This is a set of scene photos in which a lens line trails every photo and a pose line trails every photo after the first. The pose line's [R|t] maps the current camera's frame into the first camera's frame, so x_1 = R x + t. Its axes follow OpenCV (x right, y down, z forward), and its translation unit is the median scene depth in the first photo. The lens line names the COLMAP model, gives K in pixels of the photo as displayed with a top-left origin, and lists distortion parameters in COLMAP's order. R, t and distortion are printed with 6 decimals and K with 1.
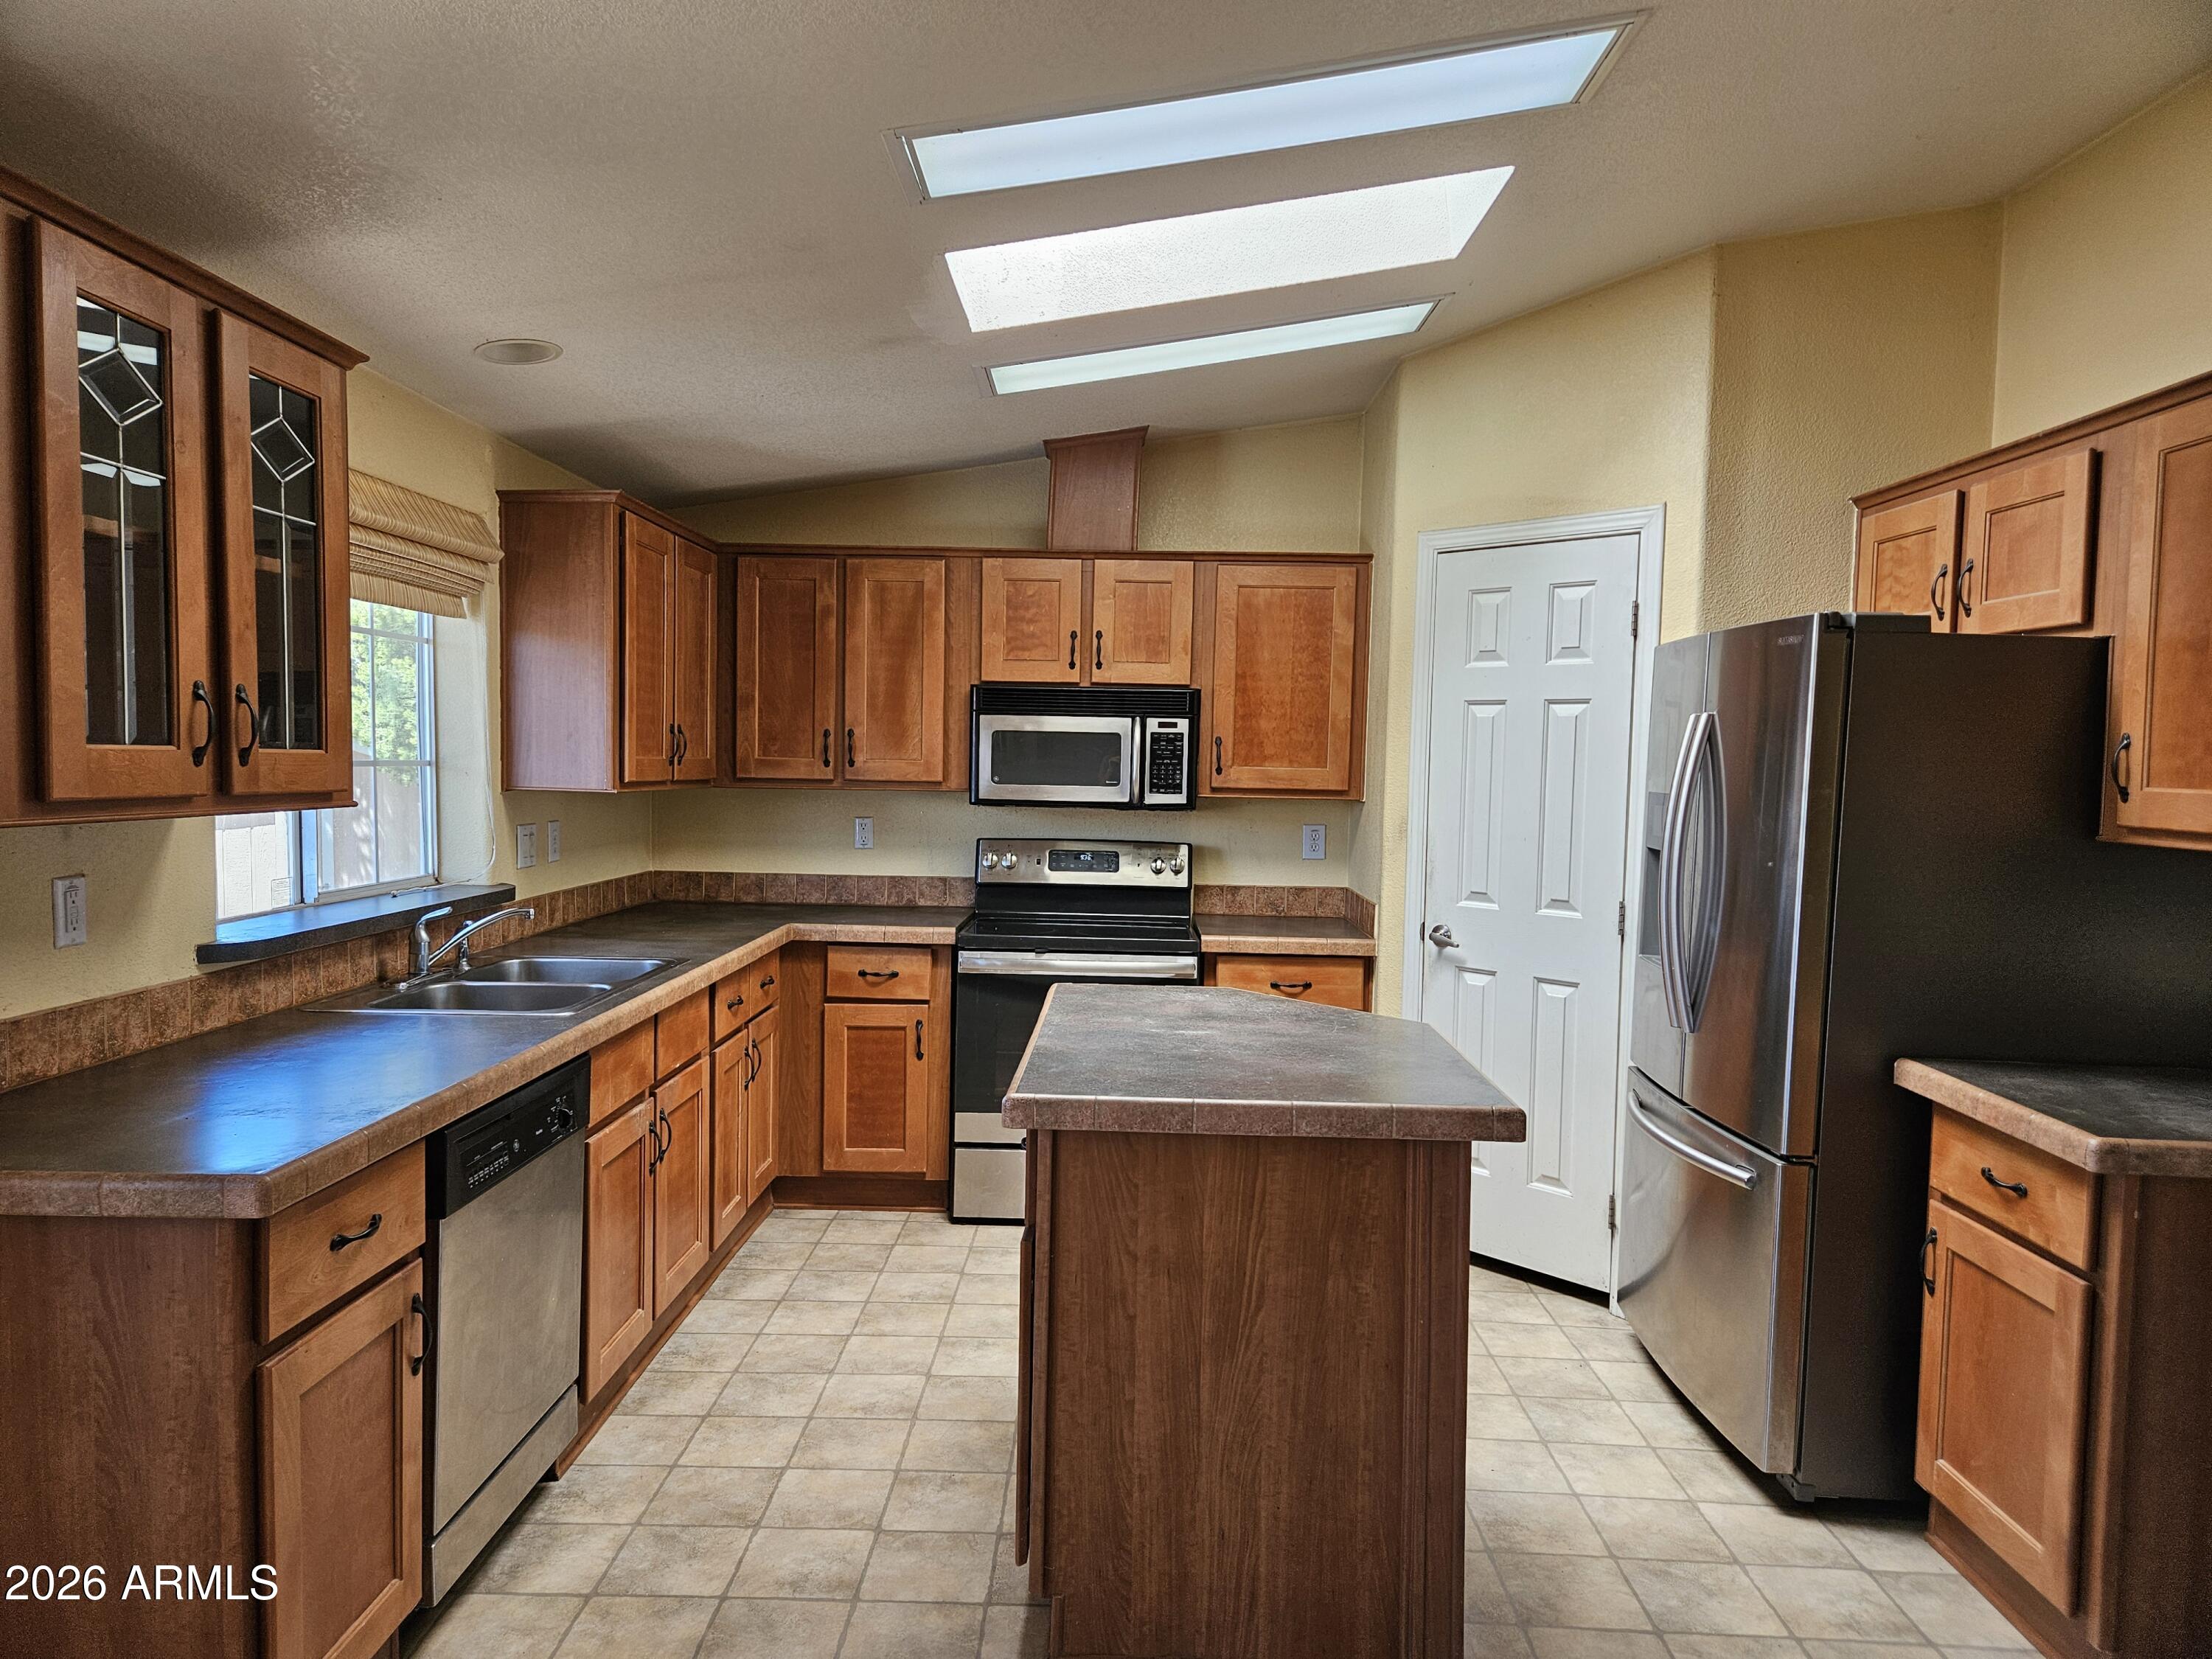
lens RADIAL K [[1467.3, 0, 1108.0], [0, 1467.3, 835.7], [0, 0, 1]] dist [0.069771, -0.053198]
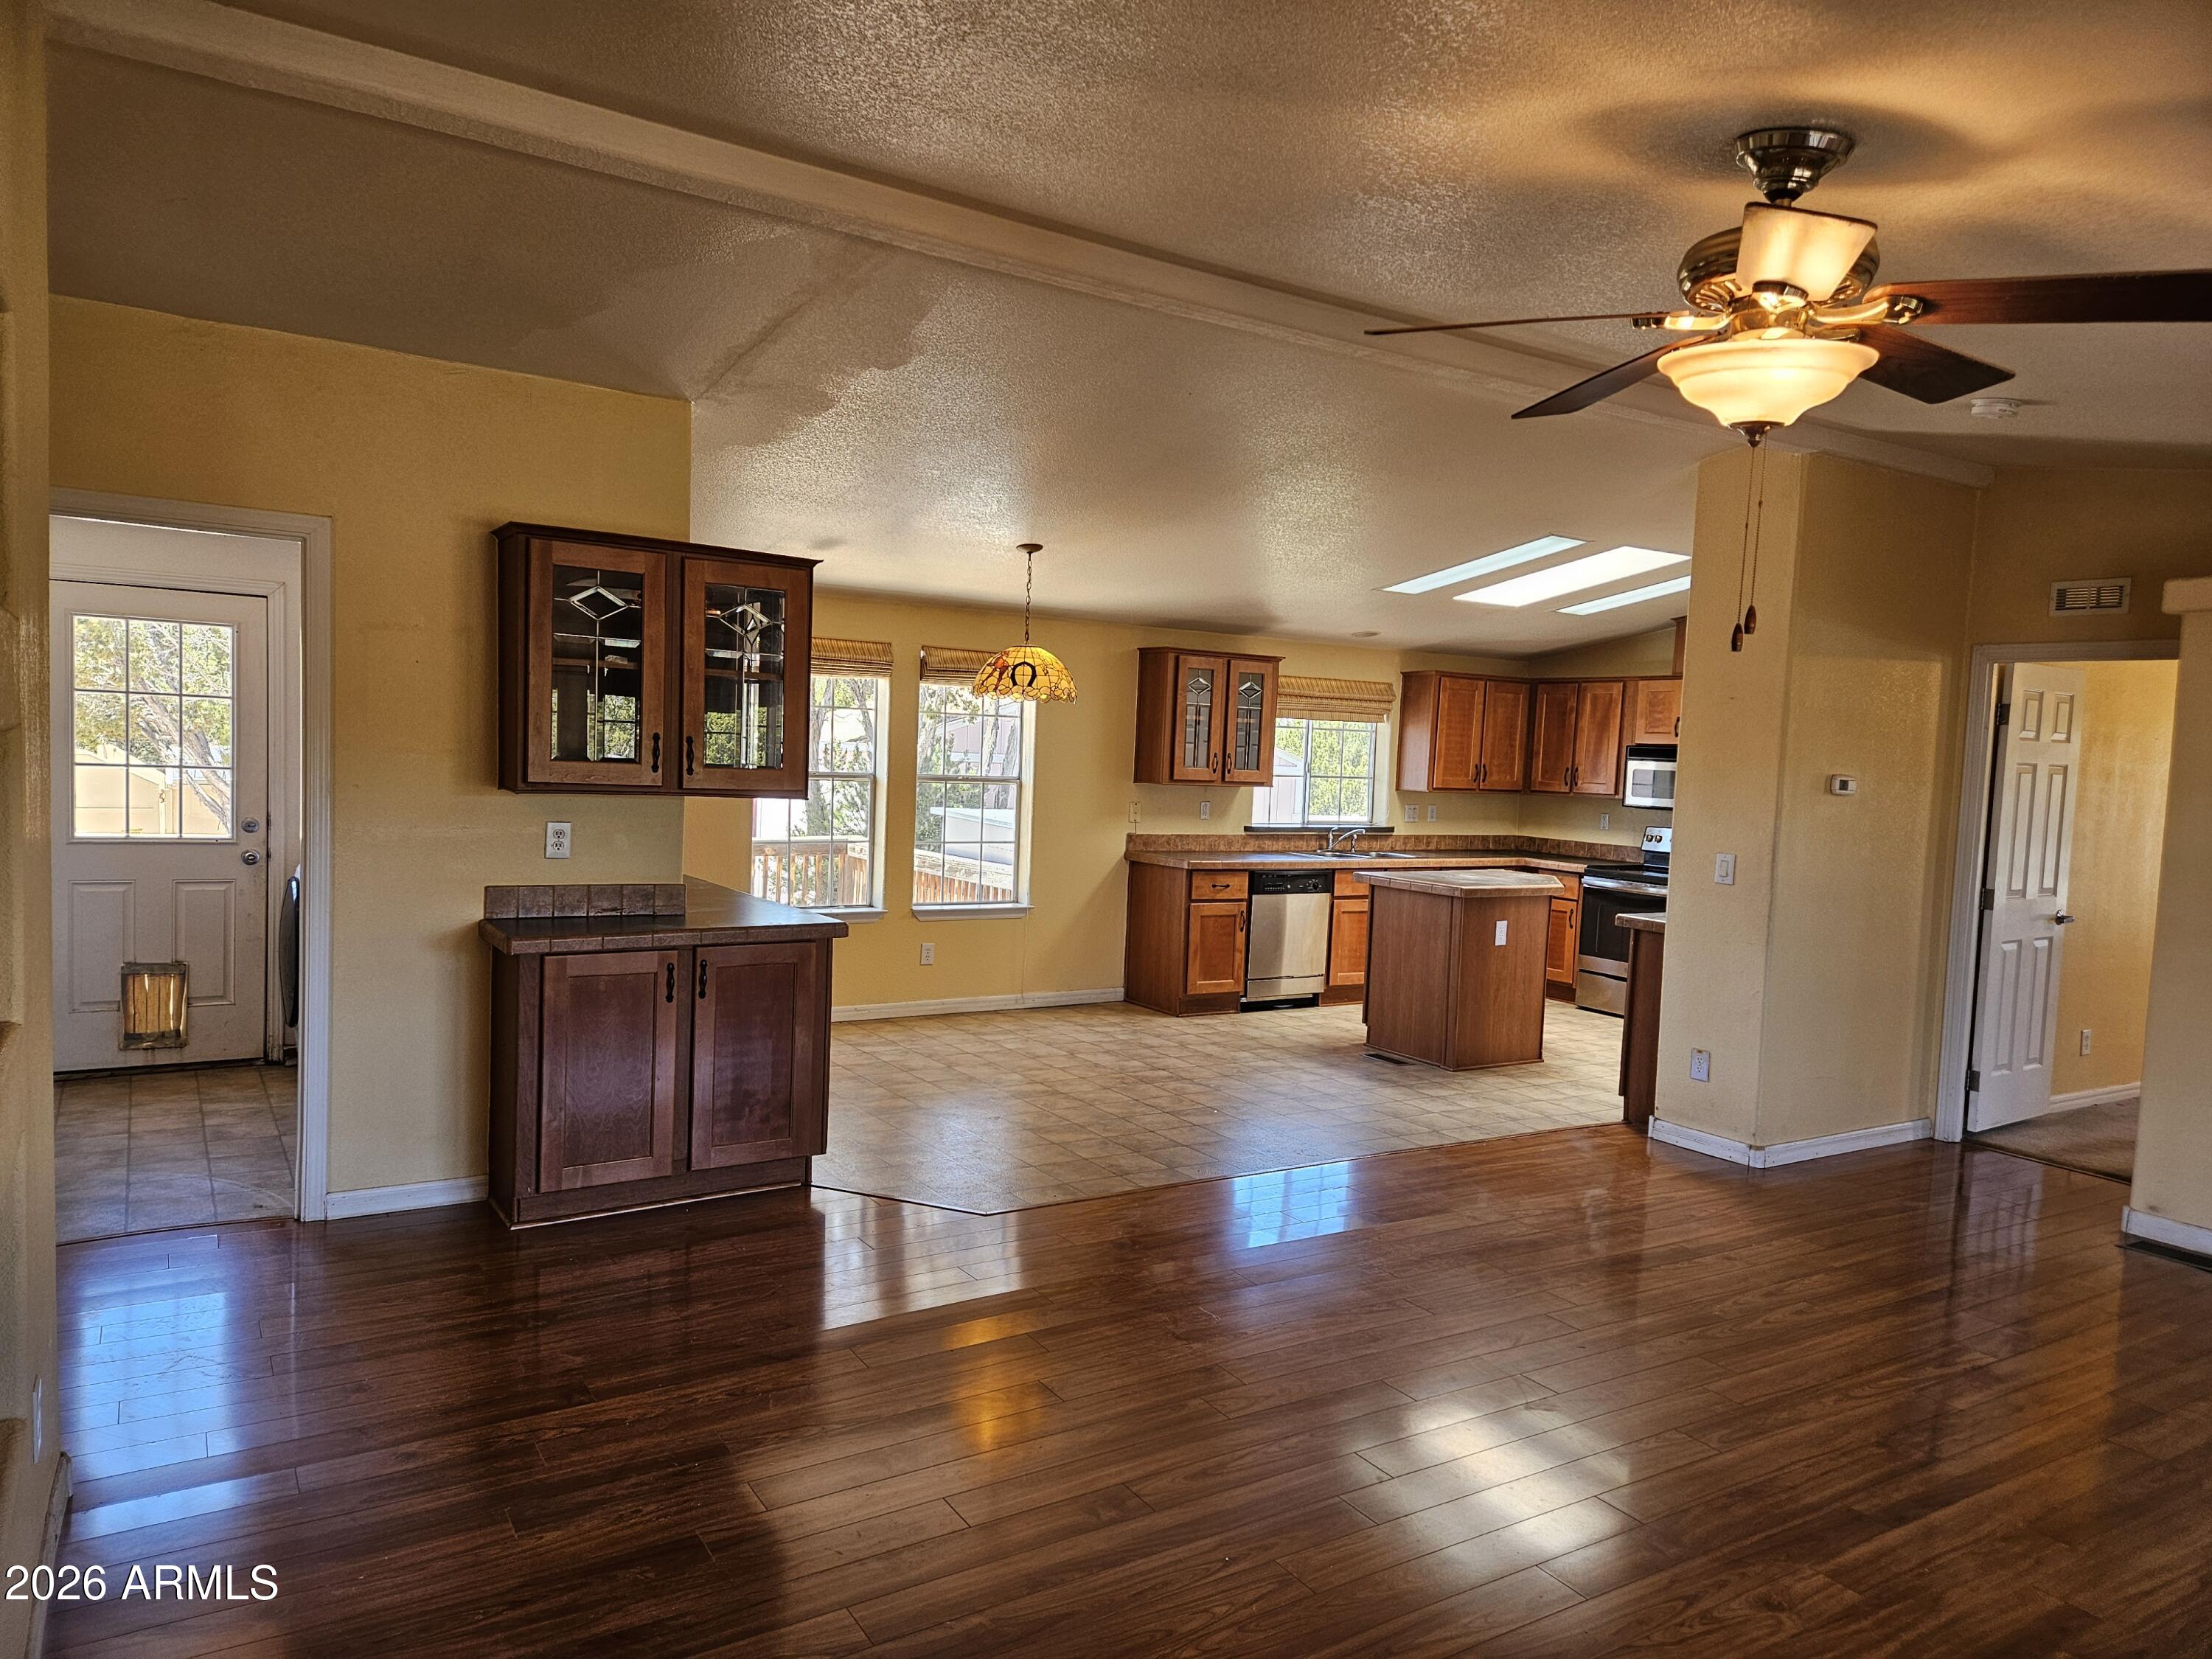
lens RADIAL K [[1467.3, 0, 1104.1], [0, 1467.3, 839.5], [0, 0, 1]] dist [0.069771, -0.053198]
pose [[0.557556, 0.056357, -0.828224, 1.235070], [-0.074464, 0.997066, 0.017717, 0.041414], [0.826793, 0.051795, 0.560117, -0.718696]]
